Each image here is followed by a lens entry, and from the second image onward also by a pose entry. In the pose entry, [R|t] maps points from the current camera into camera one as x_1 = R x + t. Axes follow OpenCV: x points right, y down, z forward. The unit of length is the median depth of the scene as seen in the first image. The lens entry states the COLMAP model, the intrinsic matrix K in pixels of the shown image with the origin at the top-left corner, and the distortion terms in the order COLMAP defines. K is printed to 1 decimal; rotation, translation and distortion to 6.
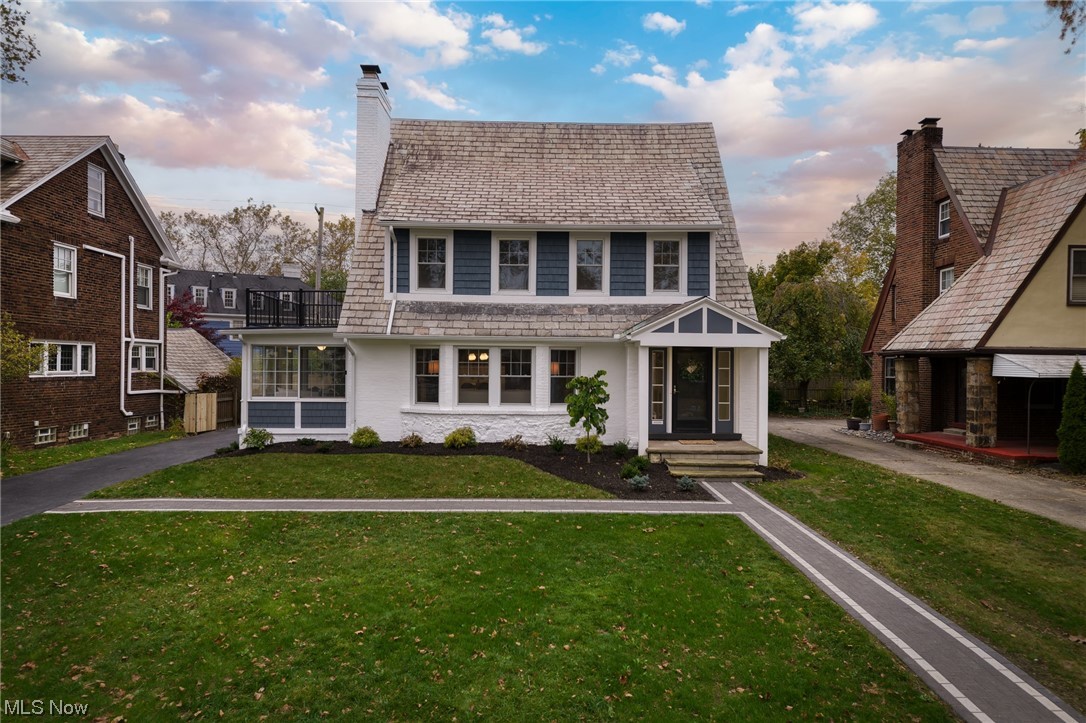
lens RADIAL K [[684.6, 0, 543.0], [0, 684.6, 361.5], [0, 0, 1]] dist [-0.000352, 0.017820]
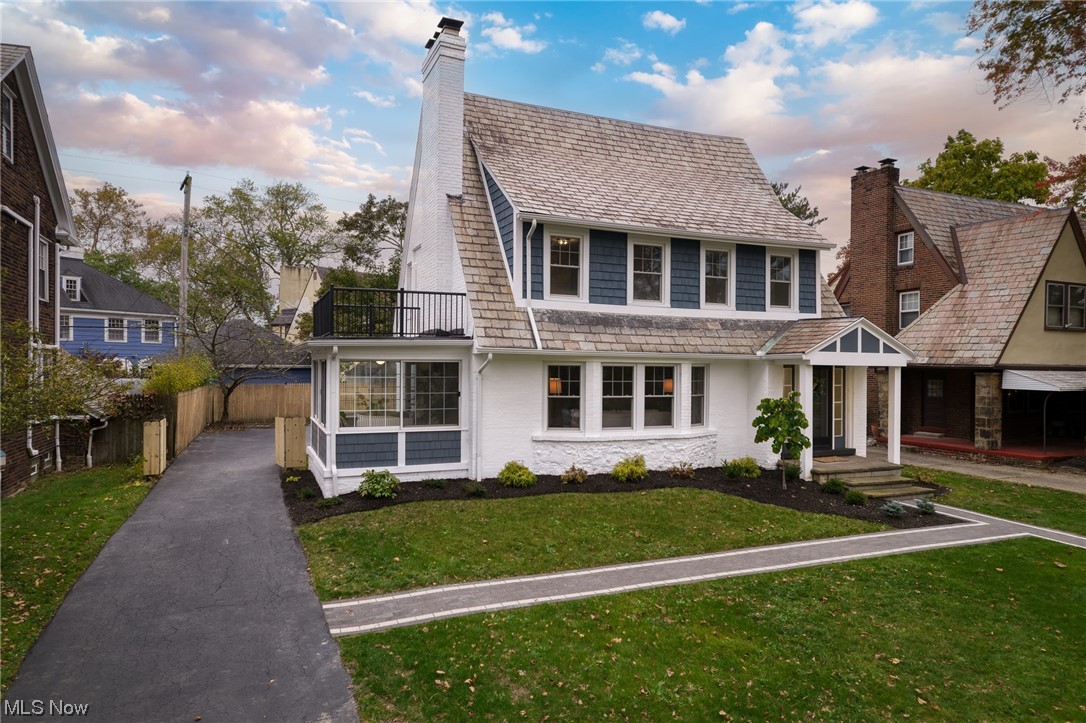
lens RADIAL K [[684.6, 0, 543.0], [0, 684.6, 361.5], [0, 0, 1]] dist [-0.000352, 0.017820]
pose [[0.925491, 0.002355, 0.378763, -0.515023], [-0.003827, 0.999988, 0.003134, -0.026089], [-0.378751, -0.004350, 0.925488, 0.214288]]
